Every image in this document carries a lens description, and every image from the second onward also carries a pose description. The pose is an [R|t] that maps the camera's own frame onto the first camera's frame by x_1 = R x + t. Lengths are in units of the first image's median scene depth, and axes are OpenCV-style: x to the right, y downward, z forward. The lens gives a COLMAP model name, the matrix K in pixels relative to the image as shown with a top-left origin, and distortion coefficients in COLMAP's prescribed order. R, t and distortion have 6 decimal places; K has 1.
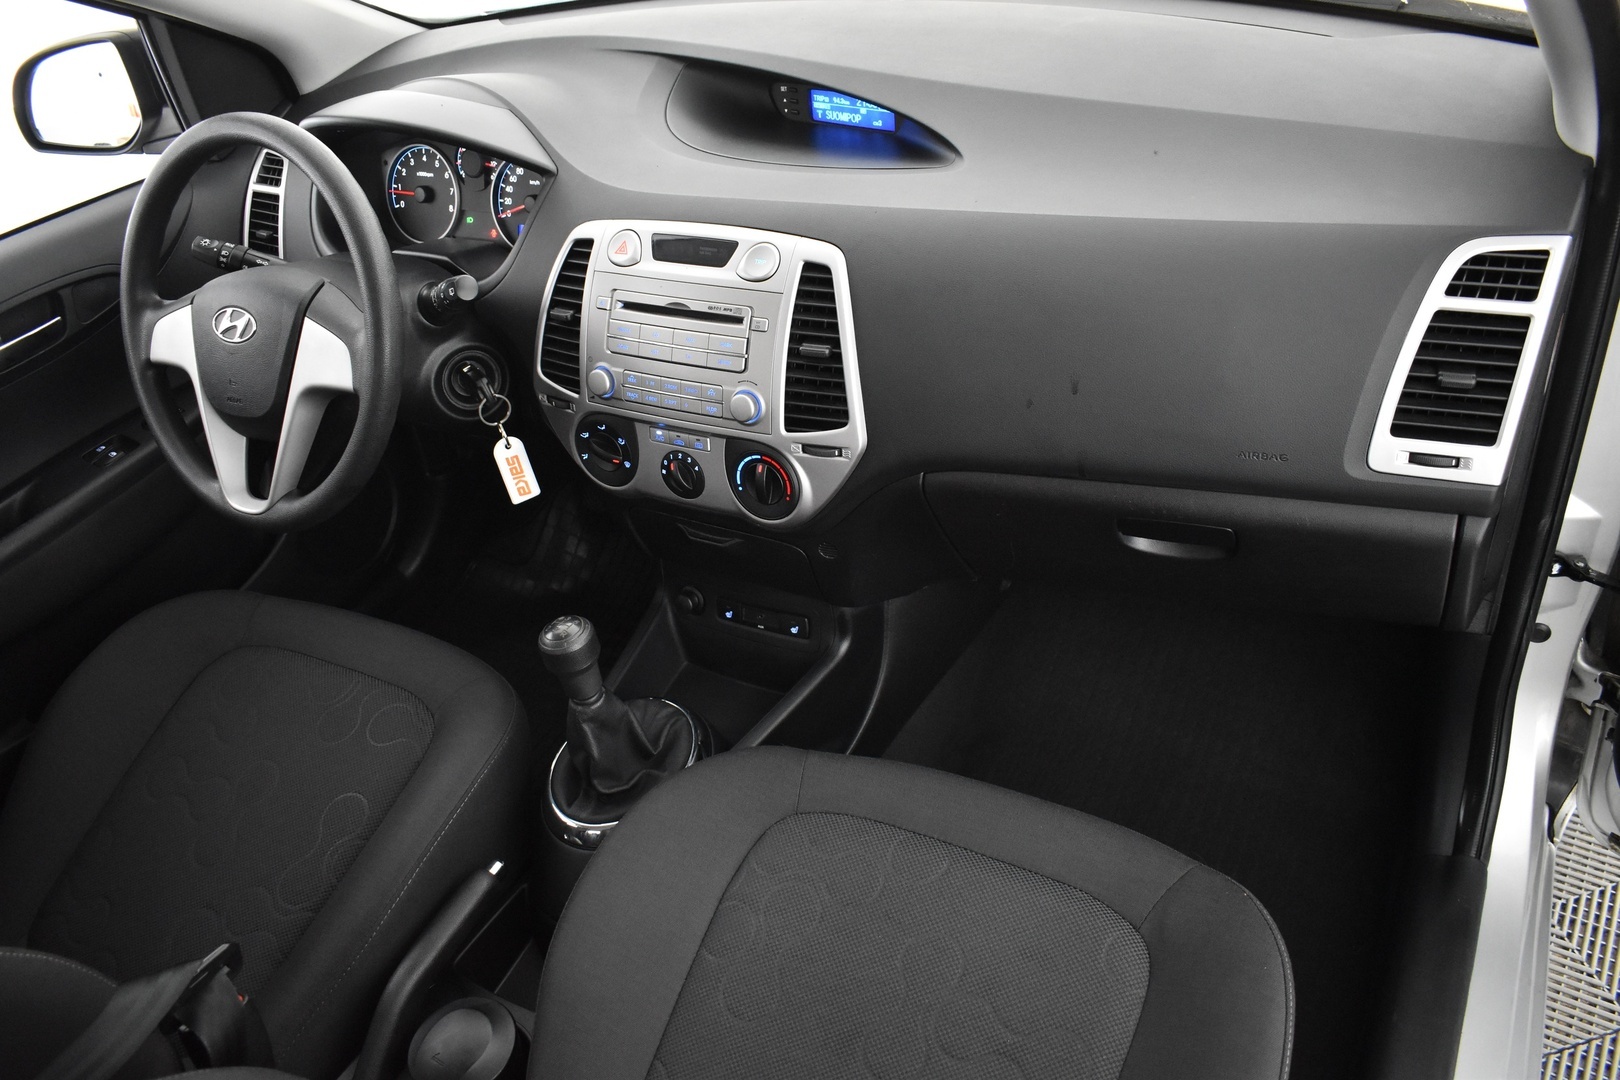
lens RADIAL K [[1249.9, 0, 810.0], [0, 1249.9, 540.0], [0, 0, 1]] dist [-0.089167, 0.003831]
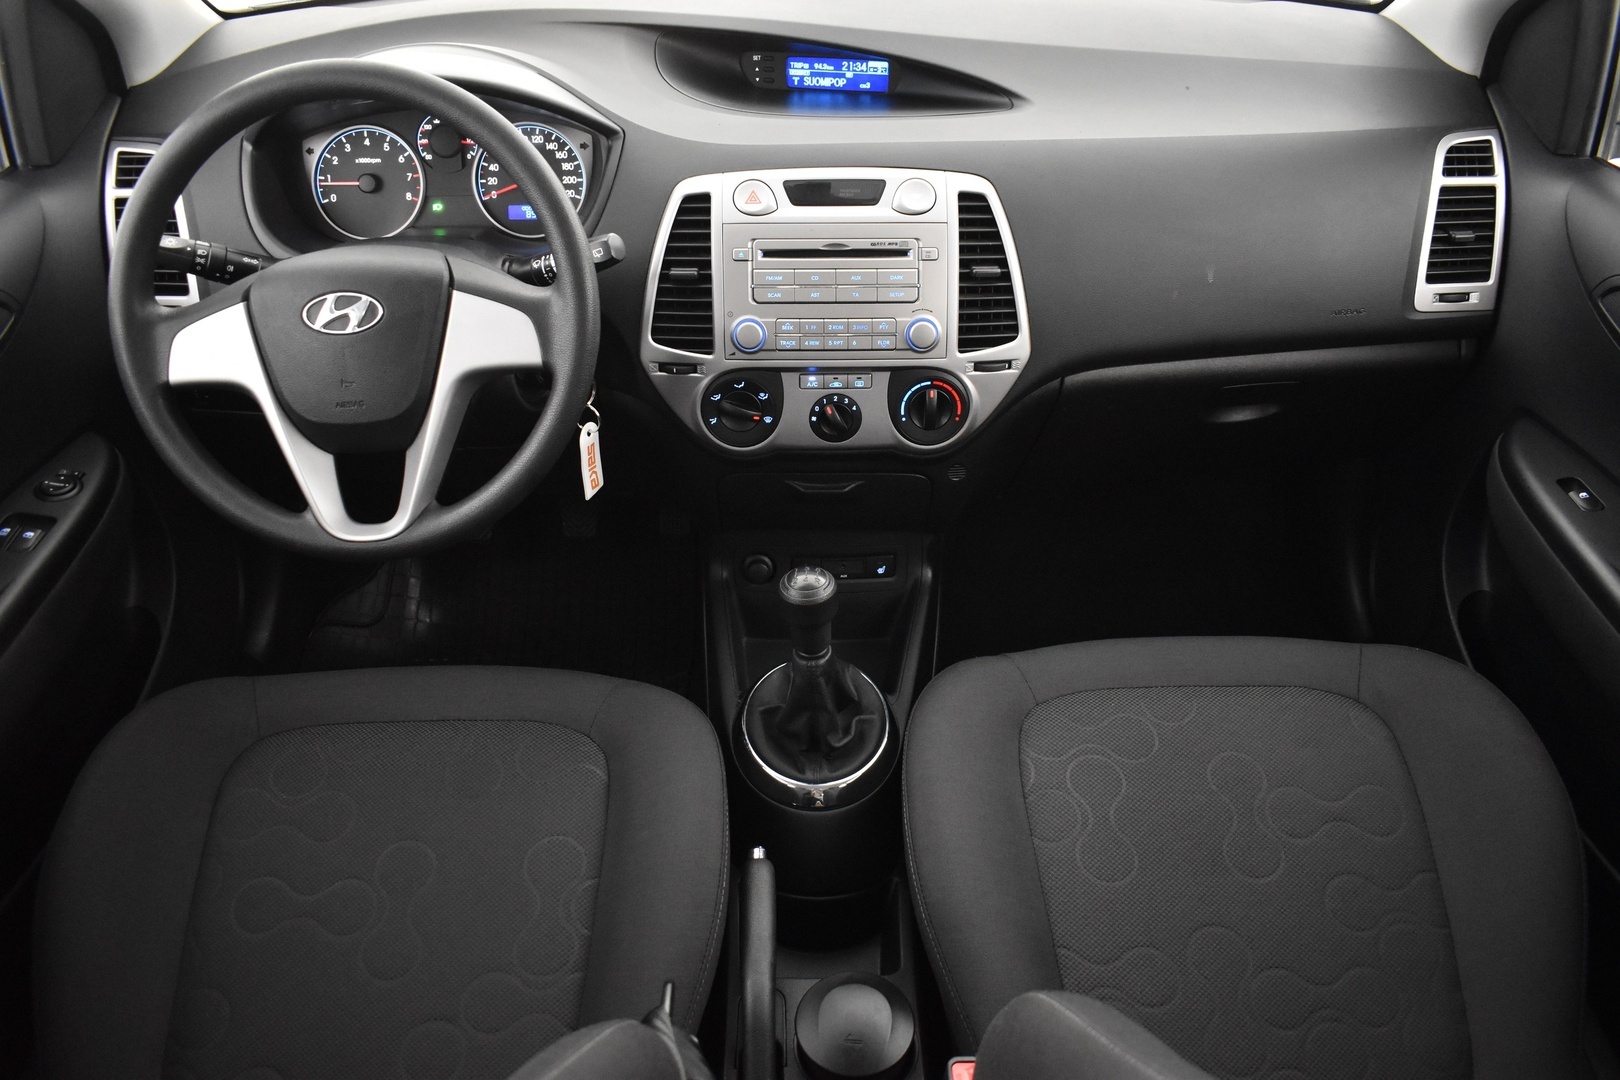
lens RADIAL K [[1249.9, 0, 810.0], [0, 1249.9, 540.0], [0, 0, 1]] dist [-0.089167, 0.003831]
pose [[0.863287, -0.182696, 0.470486, -0.619940], [0.204662, 0.978822, 0.004559, 0.035817], [-0.461355, 0.092355, 0.882396, 0.130577]]
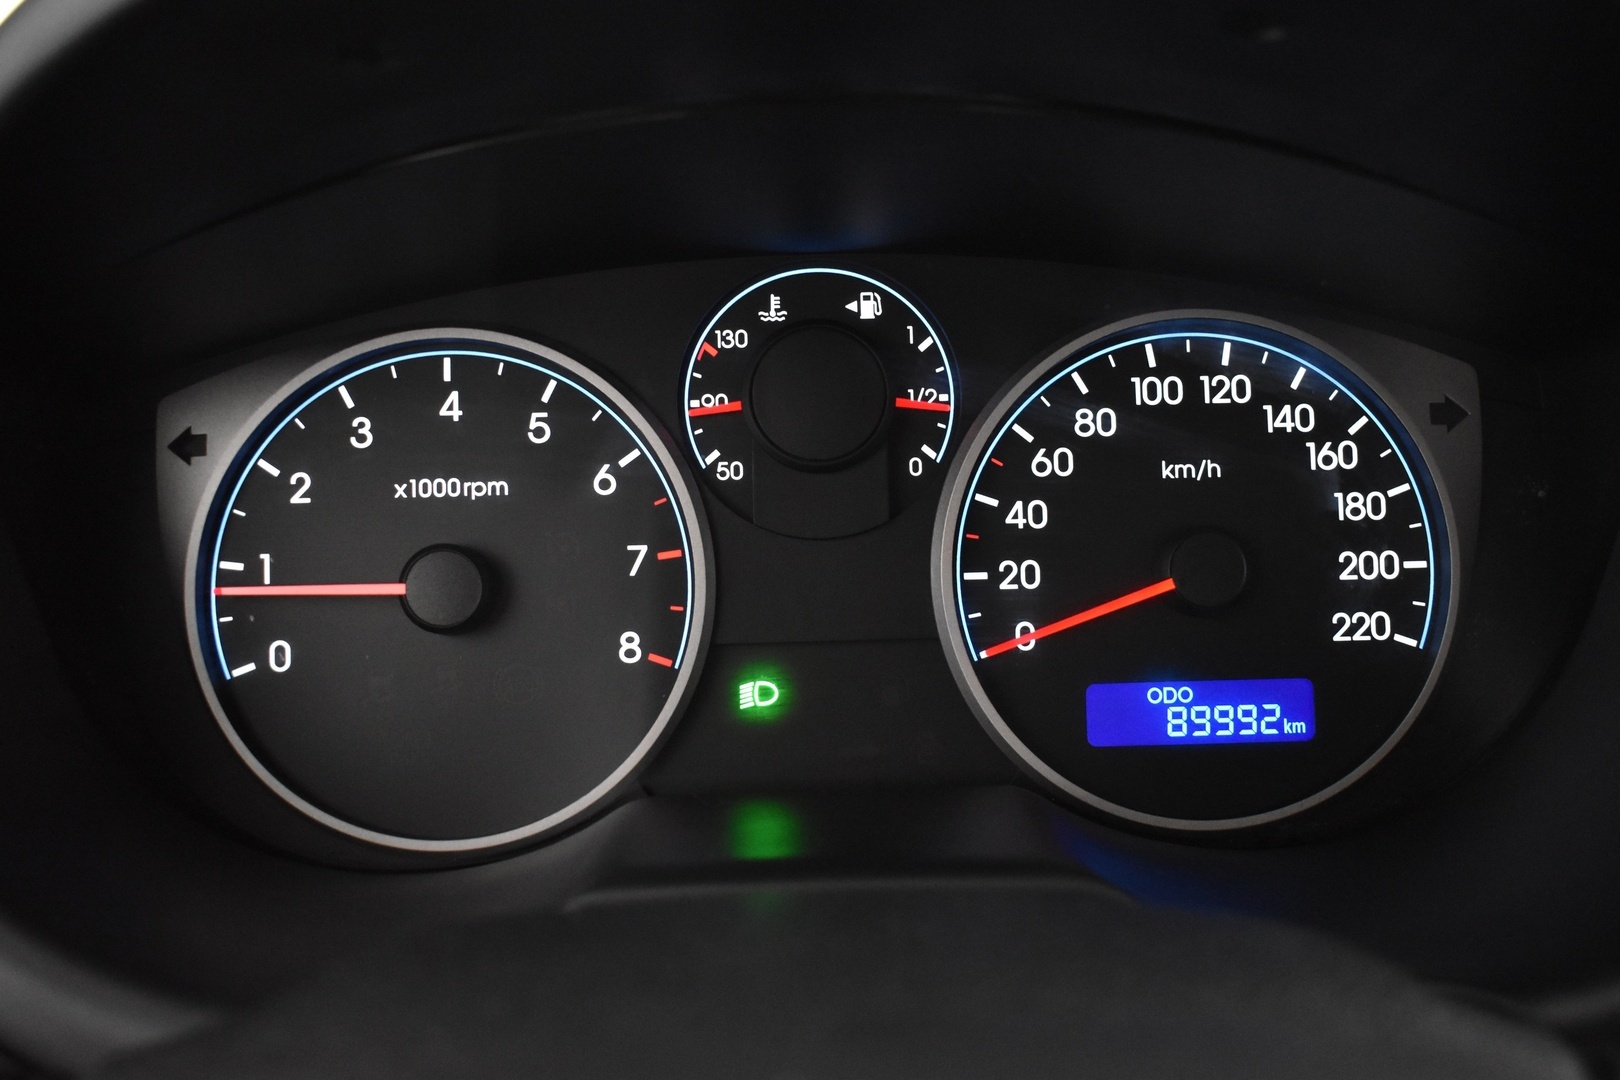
lens RADIAL K [[1646.8, 0, 810.7], [0, 1646.8, 507.2], [0, 0, 1]] dist [-0.083694, -0.002758]
pose [[0.869313, -0.037475, 0.492839, -0.482823], [0.223294, 0.919342, -0.323961, -0.245301], [-0.440947, 0.391672, 0.807564, 0.948314]]
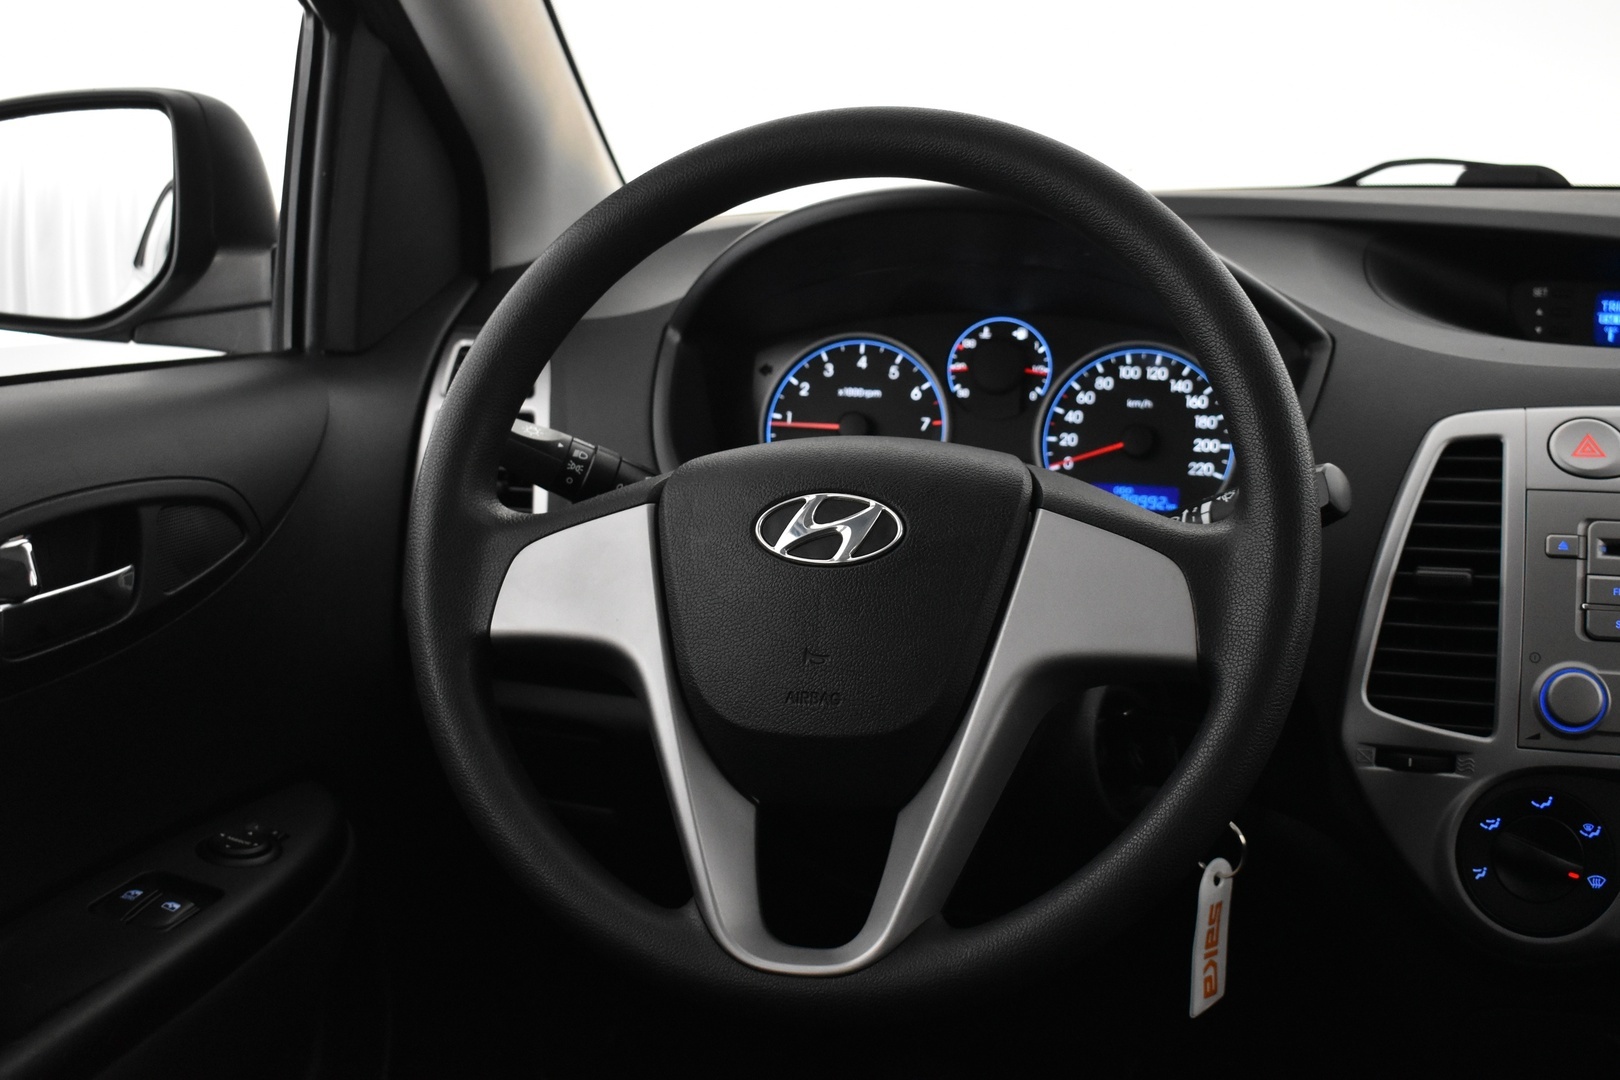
lens RADIAL K [[1979.3, 0, 810.0], [0, 1979.3, 540.0], [0, 0, 1]] dist [-0.079389, 0.030439]
pose [[0.968849, 0.067892, 0.238166, -0.649047], [0.038184, 0.909240, -0.414518, 0.123556], [-0.244692, 0.410699, 0.878323, 0.376028]]
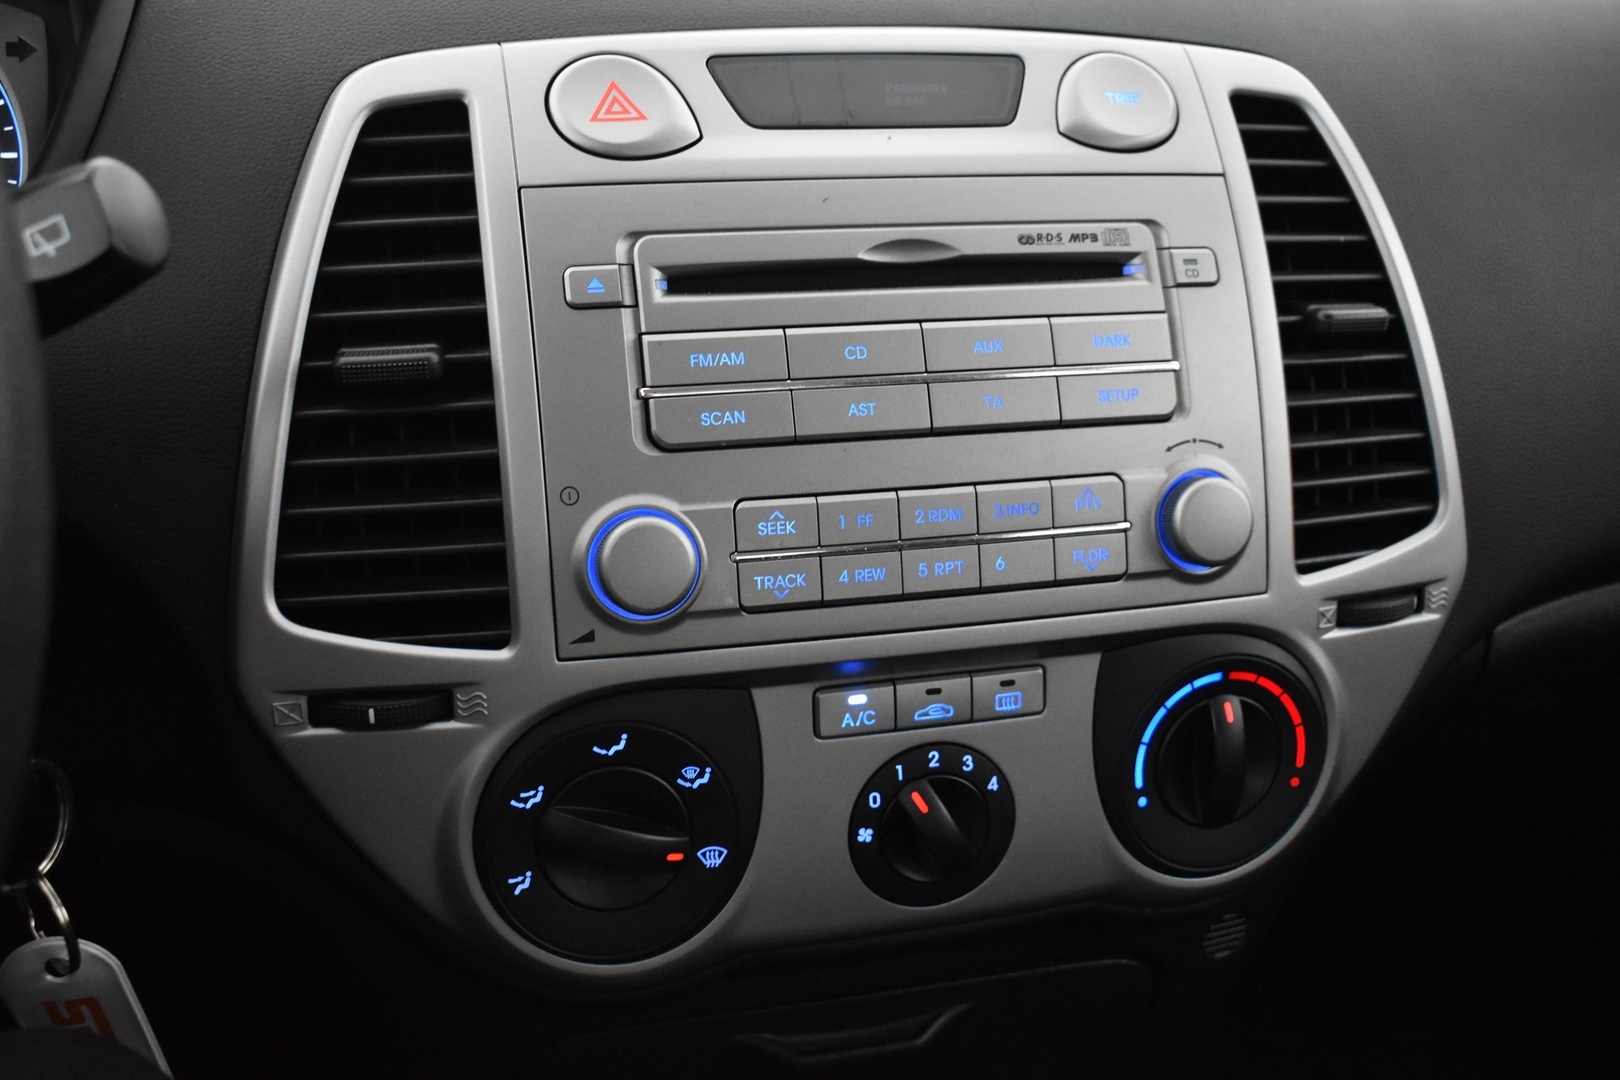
lens RADIAL K [[1629.9, 0, 810.0], [0, 1629.9, 540.0], [0, 0, 1]] dist [-0.095867, 0.017087]
pose [[0.706533, -0.126963, 0.696198, -0.391127], [0.318130, 0.935750, -0.152204, -0.066998], [-0.632143, 0.329018, 0.701529, 0.731328]]
